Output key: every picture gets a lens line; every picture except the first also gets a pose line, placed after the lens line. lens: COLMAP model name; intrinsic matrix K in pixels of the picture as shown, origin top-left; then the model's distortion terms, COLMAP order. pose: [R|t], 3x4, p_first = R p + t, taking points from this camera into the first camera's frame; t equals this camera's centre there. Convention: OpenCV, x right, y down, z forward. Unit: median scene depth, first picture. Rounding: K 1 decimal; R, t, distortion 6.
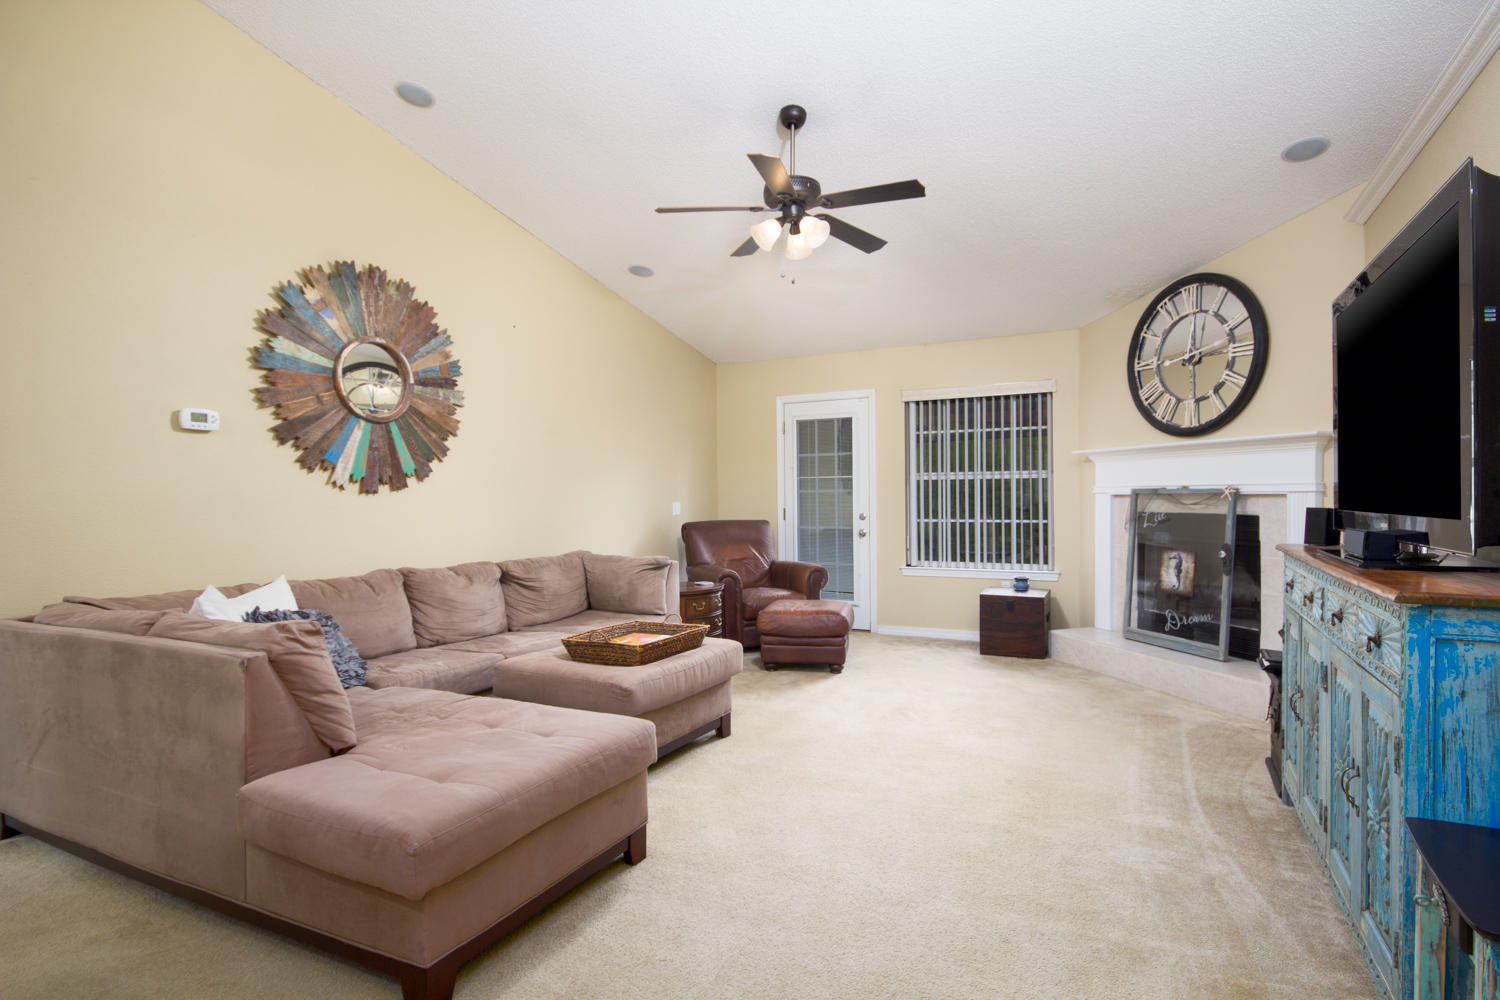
lens RADIAL K [[777.0, 0, 748.1], [0, 777.0, 499.9], [0, 0, 1]] dist [0.008001, 0.000475]
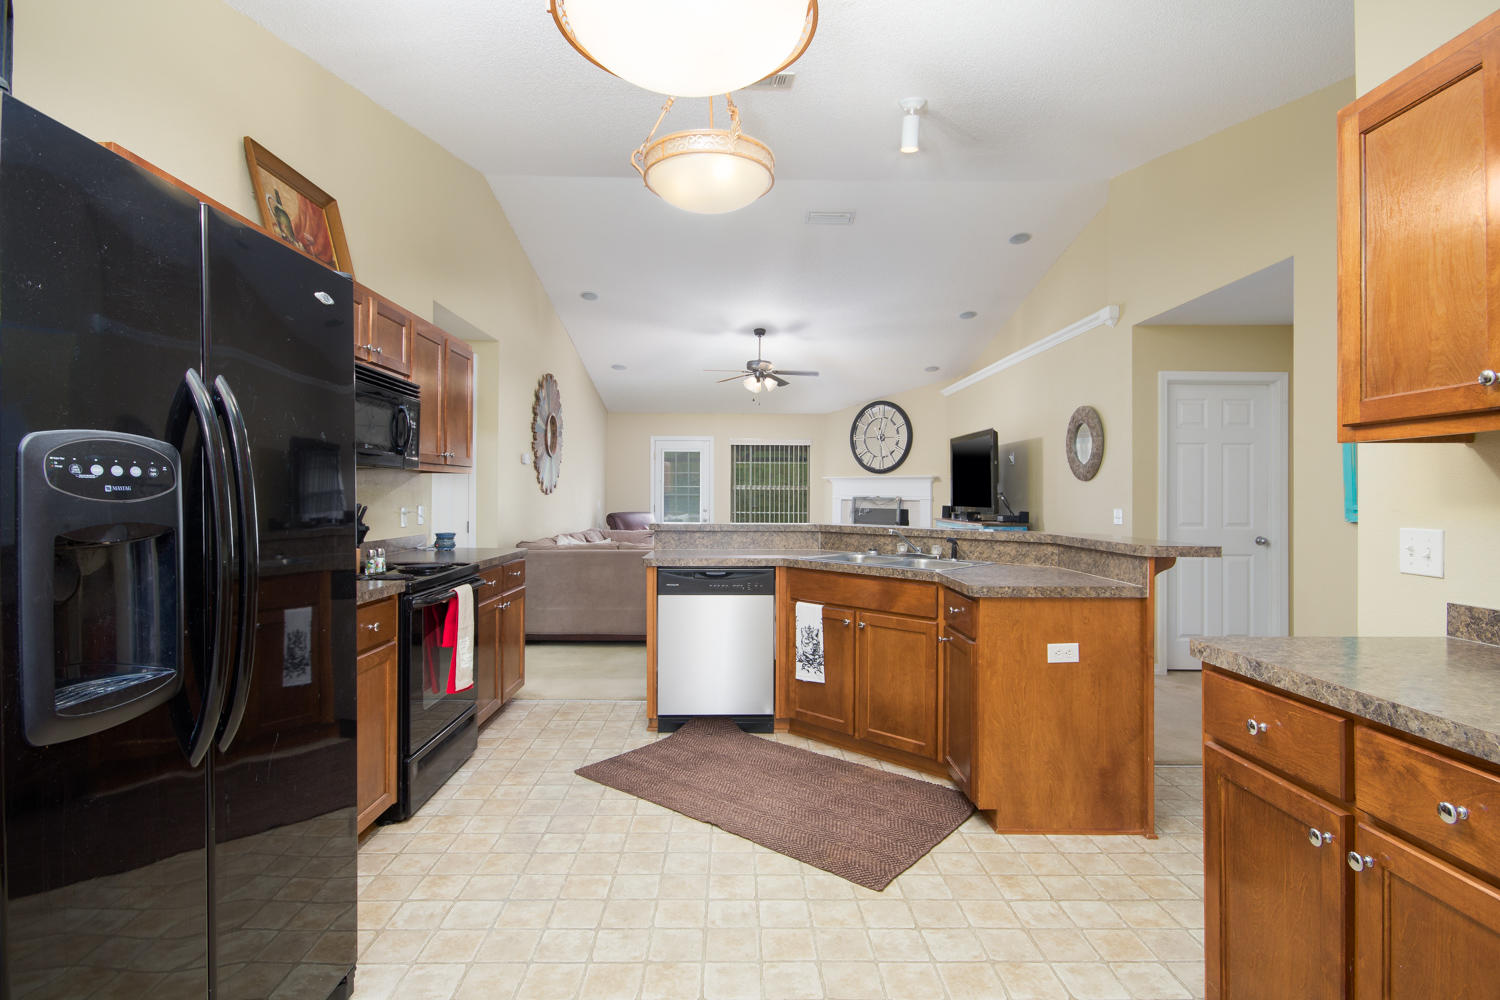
lens RADIAL K [[734.7, 0, 750.8], [0, 734.7, 499.1], [0, 0, 1]] dist [0.002453, -0.003528]
pose [[0.879032, 0.010908, 0.476637, -0.702736], [-0.009342, 0.999940, -0.005656, 0.005587], [-0.476670, 0.000519, 0.879082, -0.615598]]
